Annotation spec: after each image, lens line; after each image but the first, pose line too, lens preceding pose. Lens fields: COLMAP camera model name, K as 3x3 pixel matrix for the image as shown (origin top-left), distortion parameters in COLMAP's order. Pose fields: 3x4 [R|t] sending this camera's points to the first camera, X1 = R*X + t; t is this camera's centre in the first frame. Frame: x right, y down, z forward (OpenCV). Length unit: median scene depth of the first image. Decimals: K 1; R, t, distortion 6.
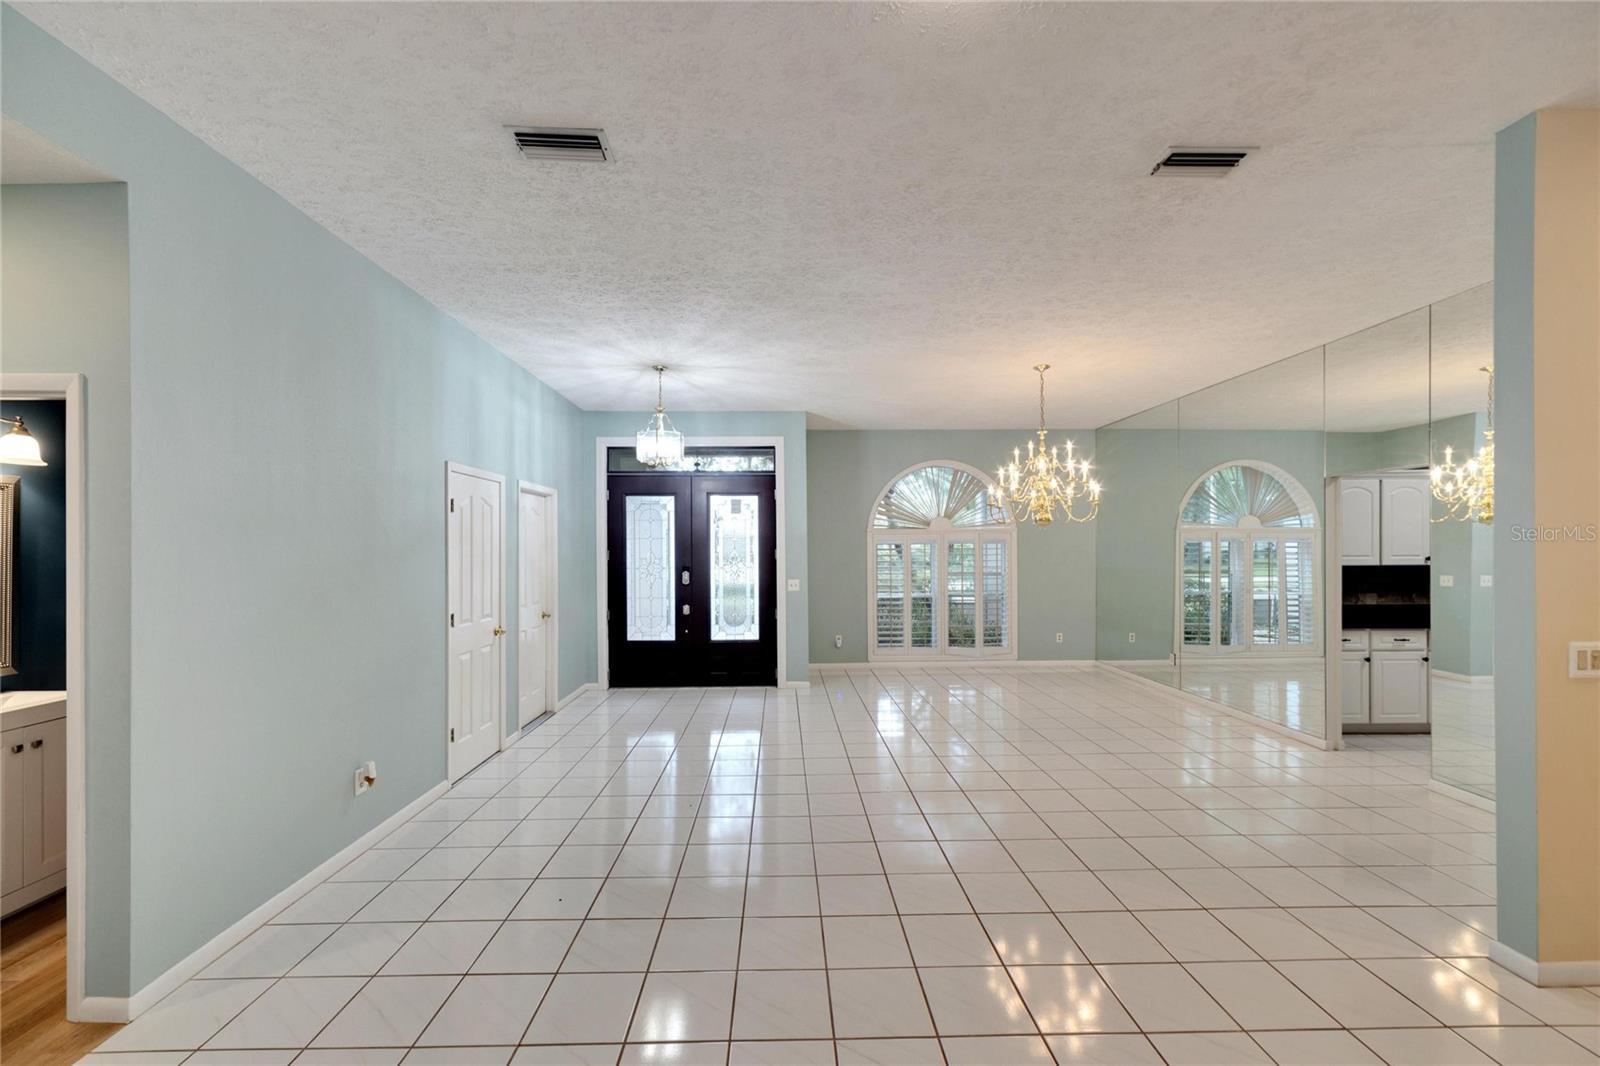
lens RADIAL K [[618.5, 0, 792.4], [0, 618.5, 545.8], [0, 0, 1]] dist [-0.000557, 0.000150]
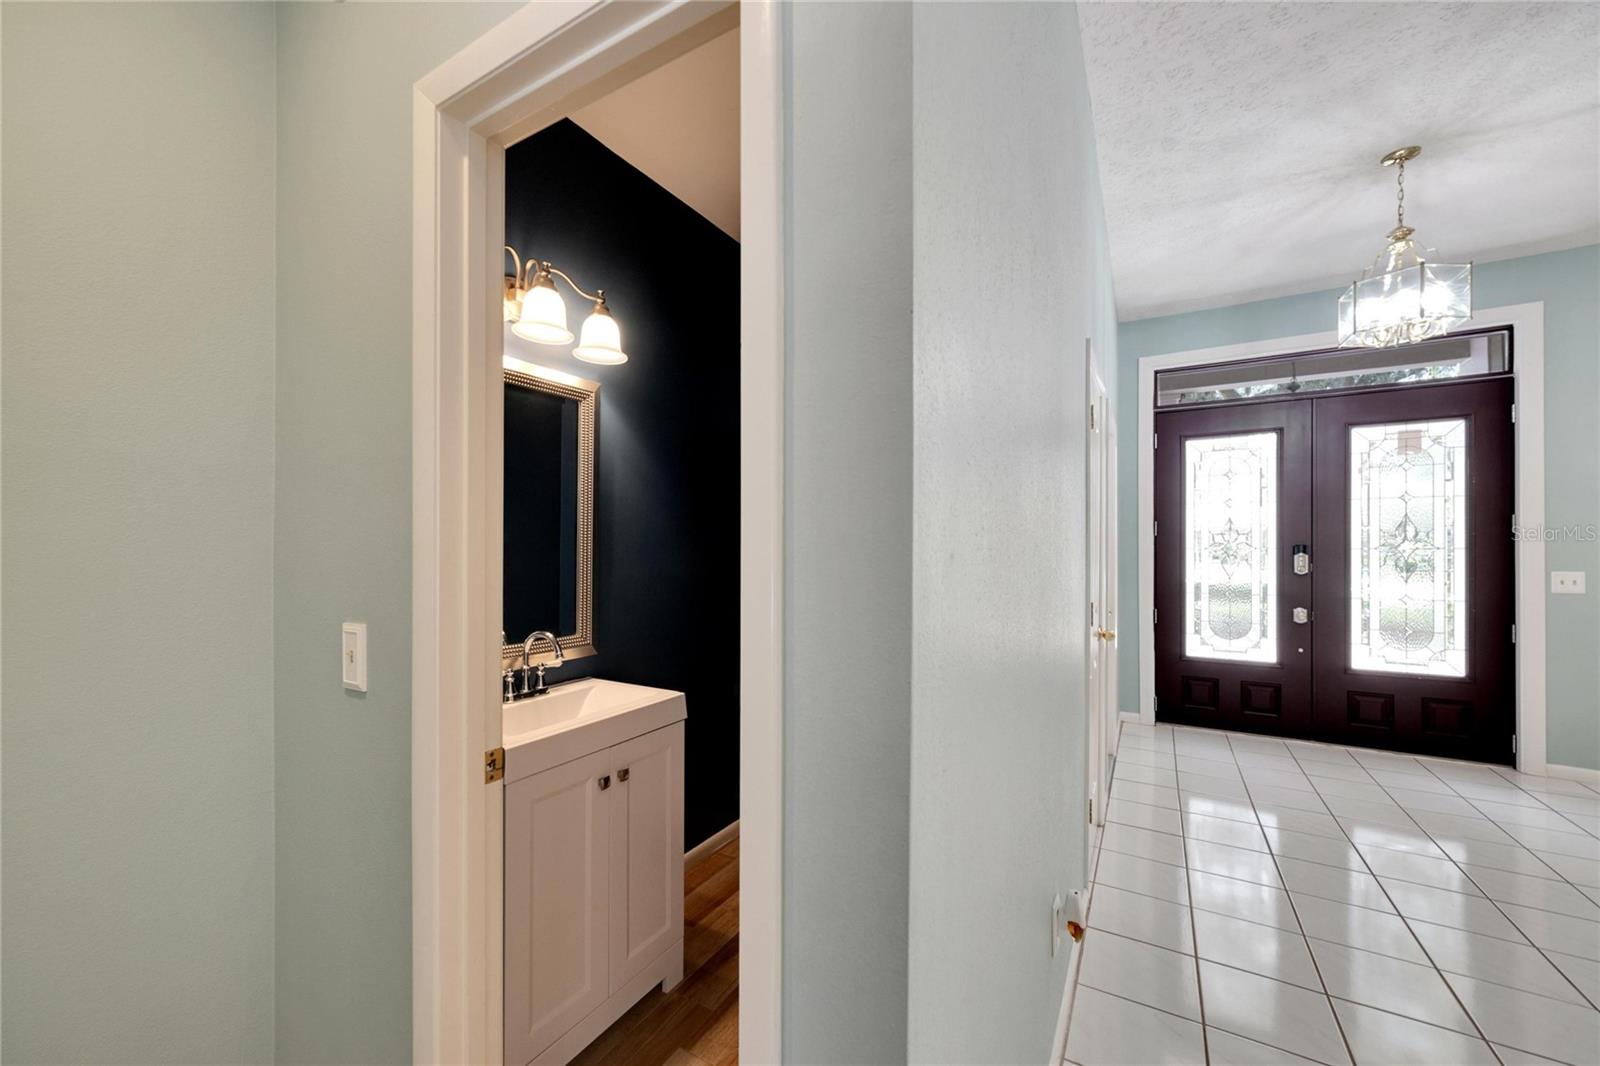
lens RADIAL K [[606.5, 0, 791.8], [0, 606.5, 544.5], [0, 0, 1]] dist [0.000241, 0.000309]
pose [[0.846694, 0.002869, -0.532072, -0.279990], [-0.003633, 0.999993, -0.000390, 0.034219], [0.532068, 0.002263, 0.846699, 0.212709]]
